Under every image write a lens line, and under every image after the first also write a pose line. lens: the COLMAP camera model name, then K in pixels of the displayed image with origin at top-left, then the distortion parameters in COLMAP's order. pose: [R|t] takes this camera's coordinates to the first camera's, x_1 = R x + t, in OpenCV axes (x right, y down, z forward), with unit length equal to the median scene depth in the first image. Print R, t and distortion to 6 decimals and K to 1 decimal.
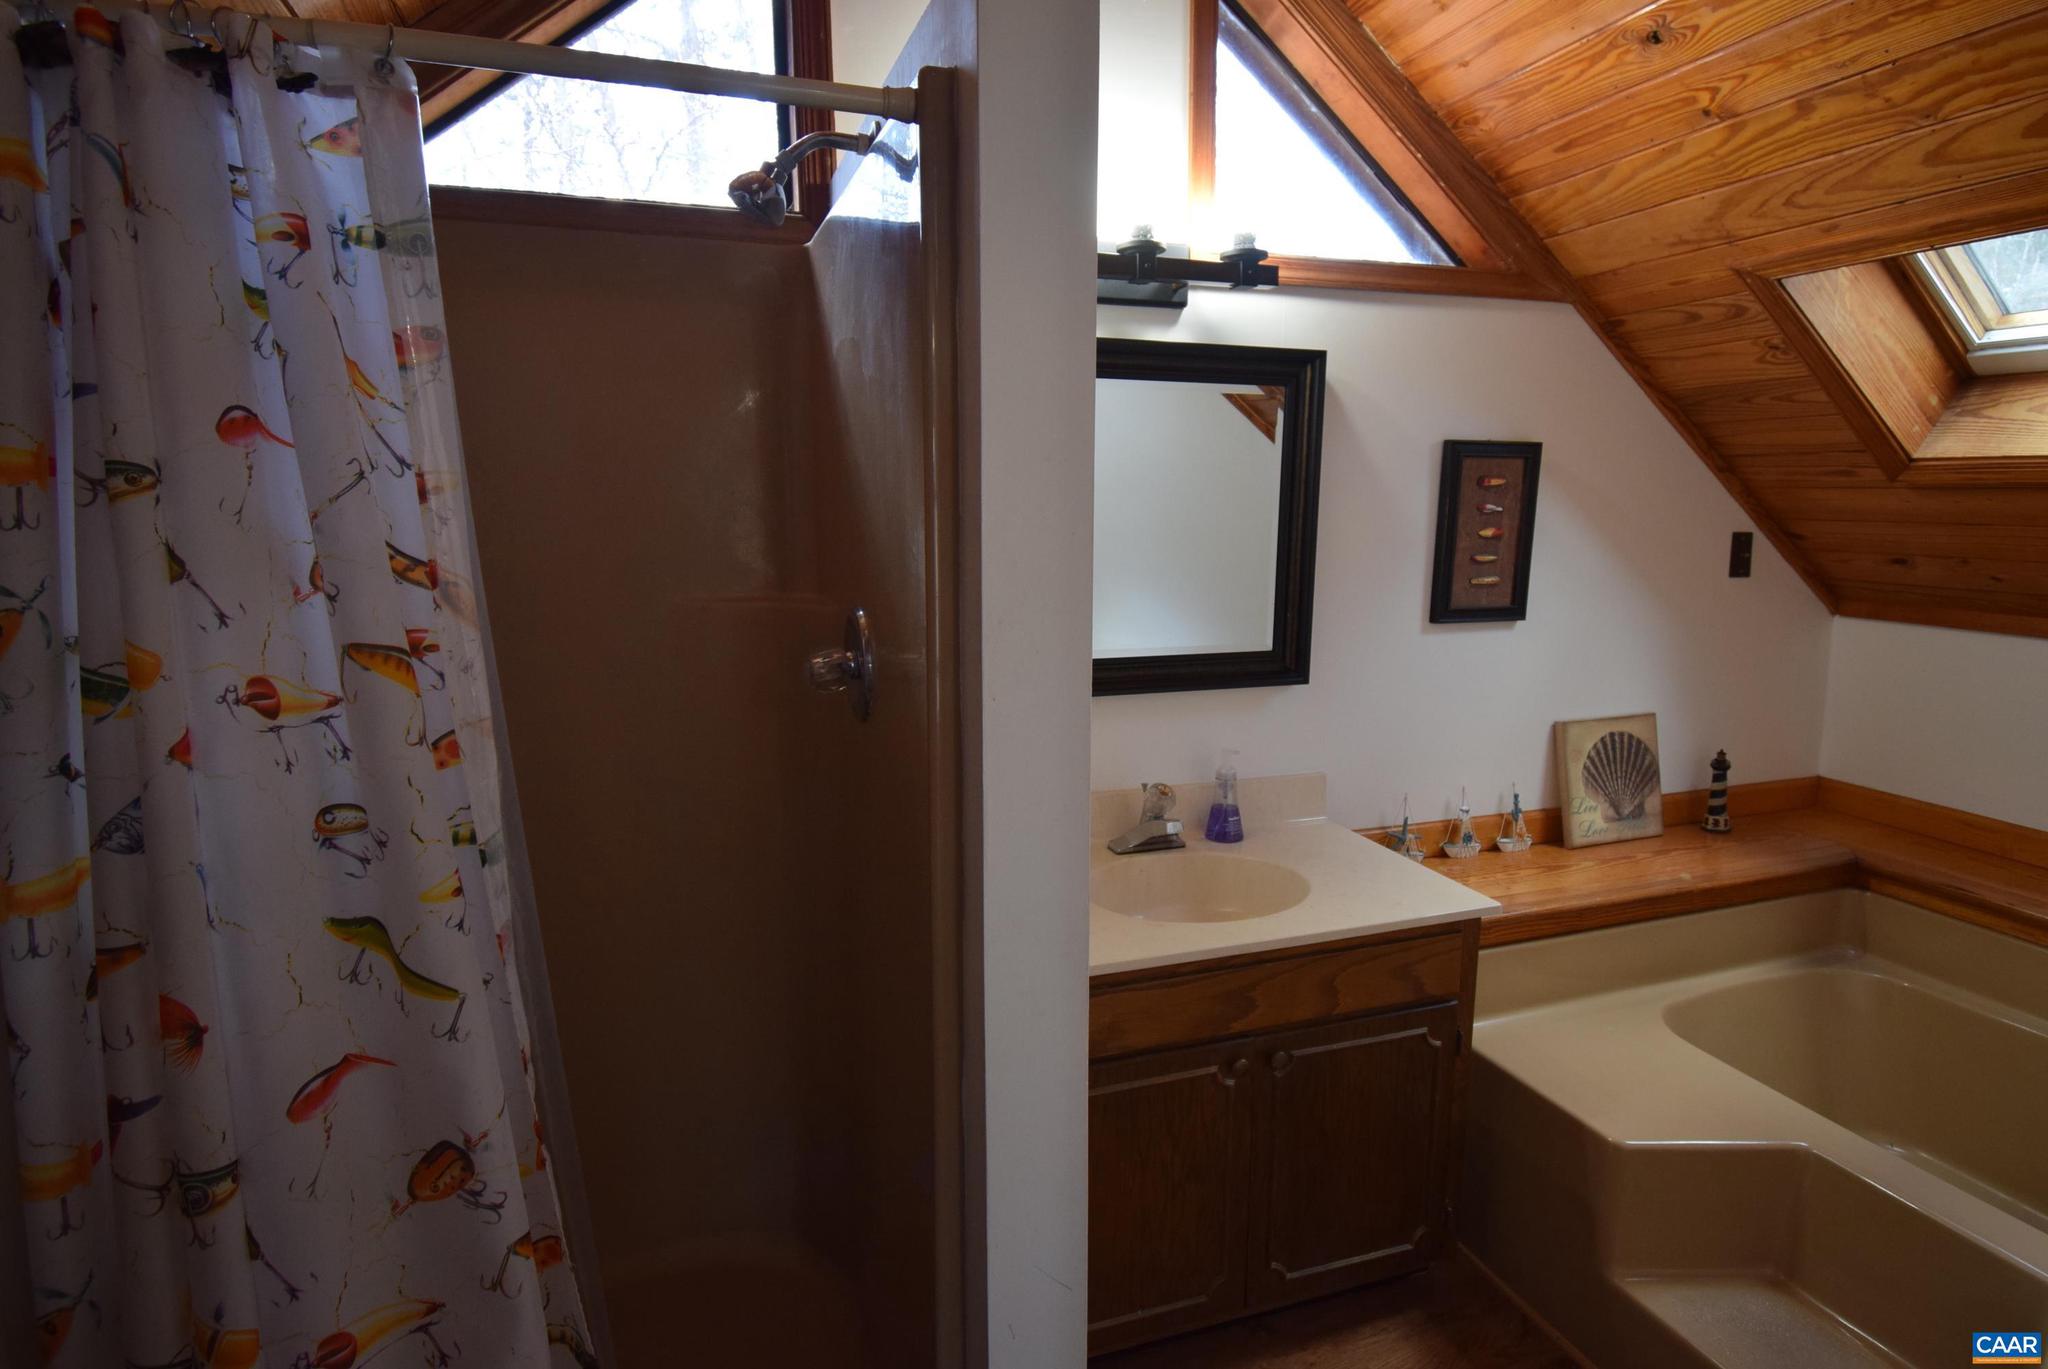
lens RADIAL K [[1074.5, 0, 1030.4], [0, 1074.5, 683.4], [0, 0, 1]] dist [0.016198, -0.026772]
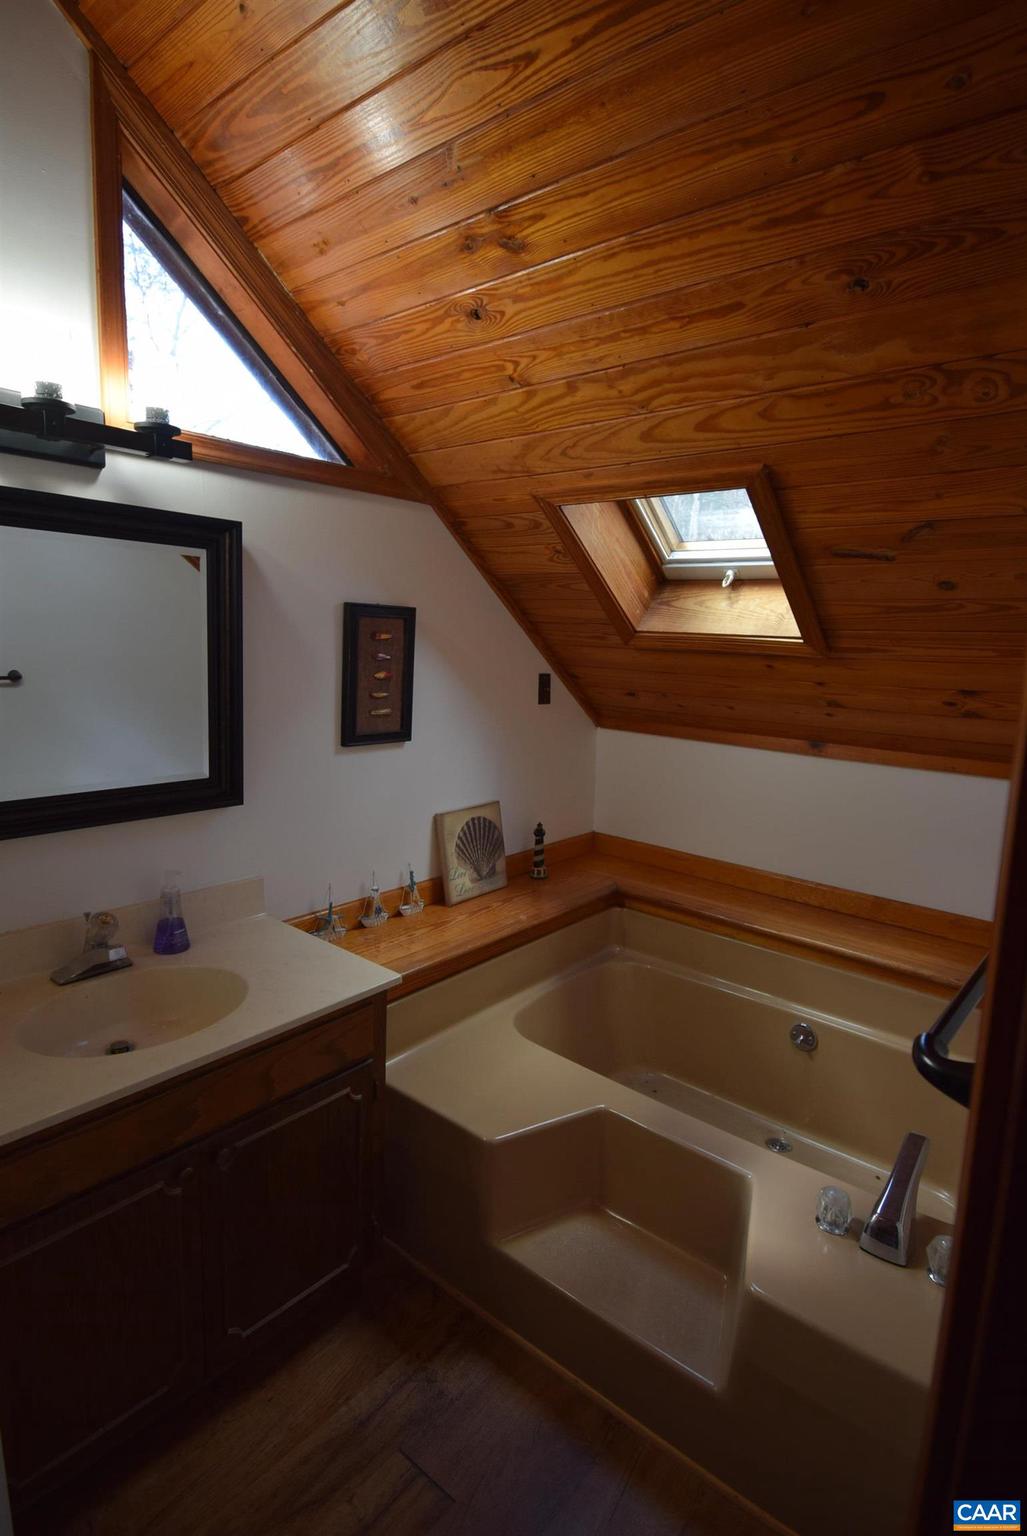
lens RADIAL K [[805.9, 0, 511.8], [0, 805.9, 762.5], [0, 0, 1]] dist [0.016198, -0.026772]
pose [[0.856039, -0.048142, 0.514664, 0.061840], [0.047239, 0.998773, 0.014853, -0.047084], [-0.514748, 0.011598, 0.857263, 0.098892]]
